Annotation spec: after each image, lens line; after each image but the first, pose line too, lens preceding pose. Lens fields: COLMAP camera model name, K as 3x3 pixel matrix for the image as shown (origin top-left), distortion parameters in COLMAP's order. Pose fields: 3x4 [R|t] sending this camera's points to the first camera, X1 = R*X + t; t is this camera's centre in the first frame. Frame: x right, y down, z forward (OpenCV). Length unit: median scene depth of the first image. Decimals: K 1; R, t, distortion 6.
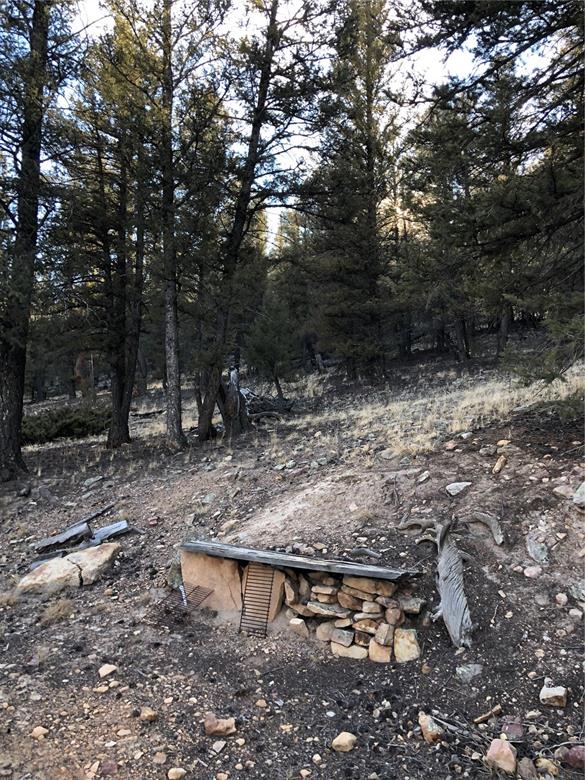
lens RADIAL K [[629.6, 0, 292.8], [0, 629.6, 393.7], [0, 0, 1]] dist [0.027316, -0.012244]
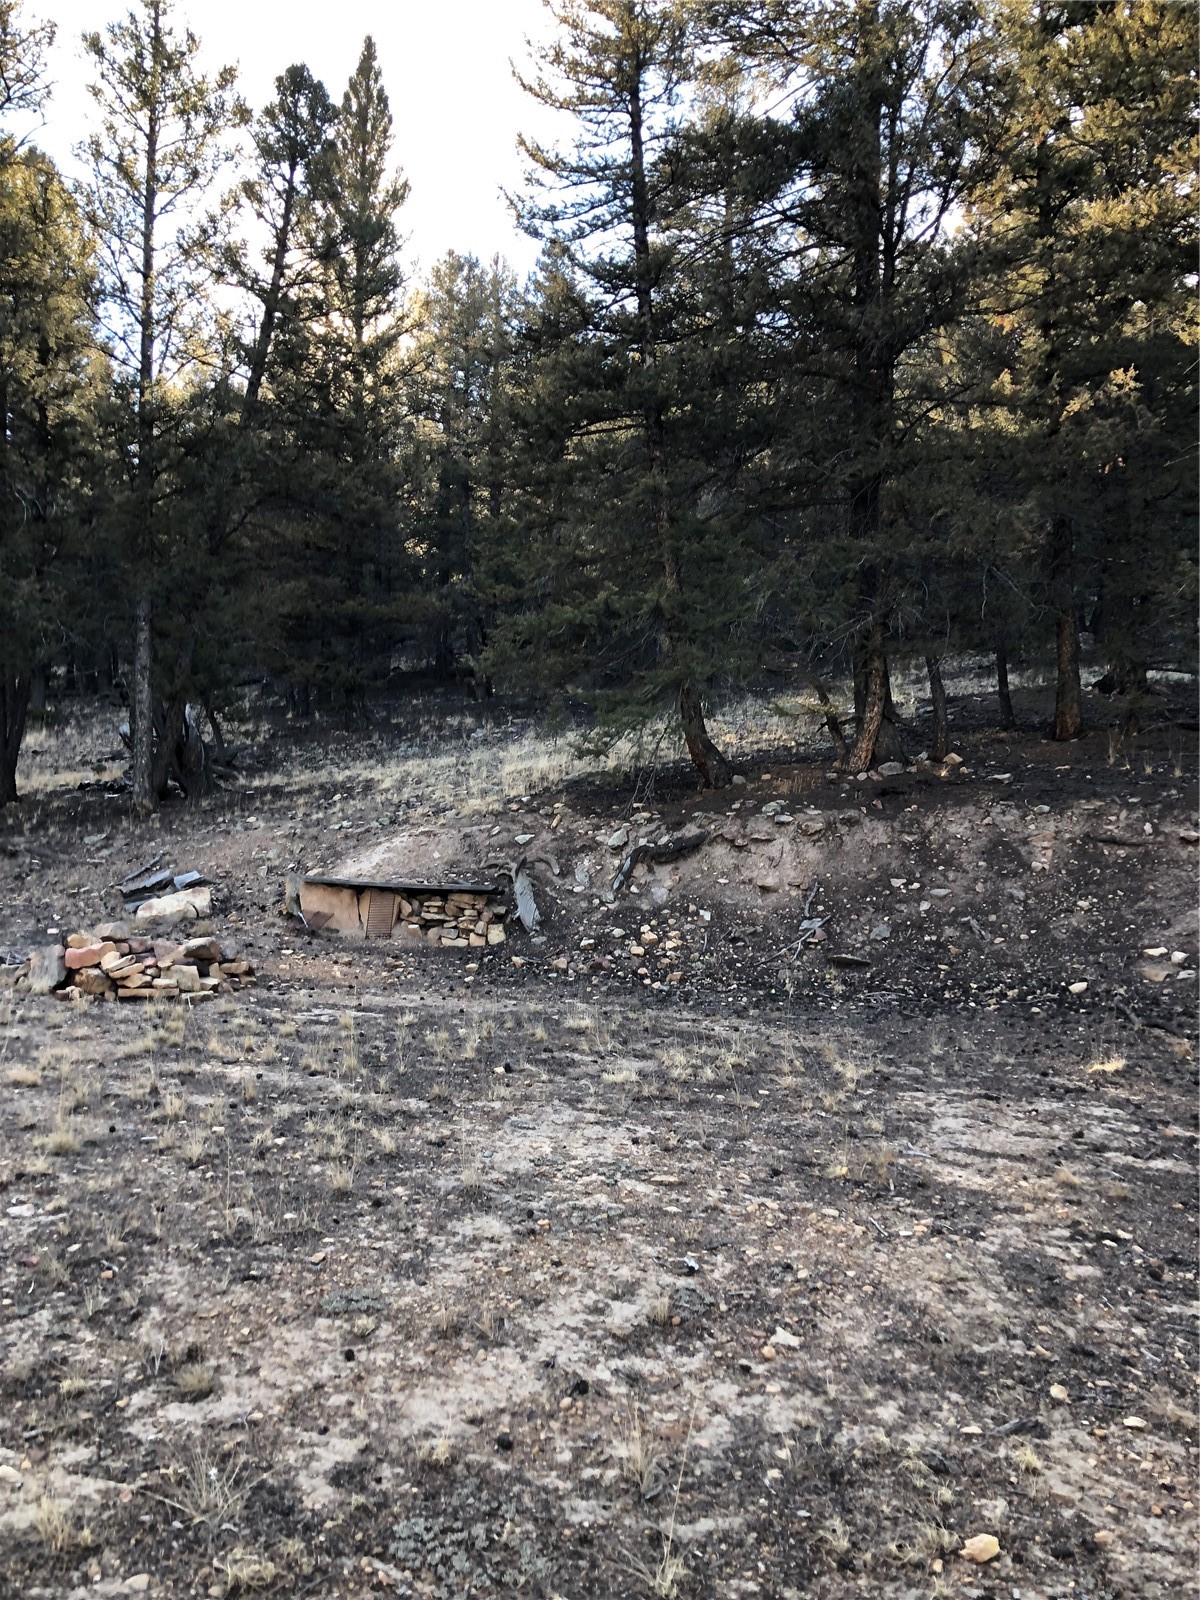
lens RADIAL K [[1291.5, 0, 600.7], [0, 1291.5, 807.8], [0, 0, 1]] dist [0.027316, -0.012244]
pose [[0.926270, 0.035540, 0.375181, -0.639934], [-0.055892, 0.997489, 0.043500, -0.033890], [-0.372692, -0.061262, 0.925930, -1.617922]]
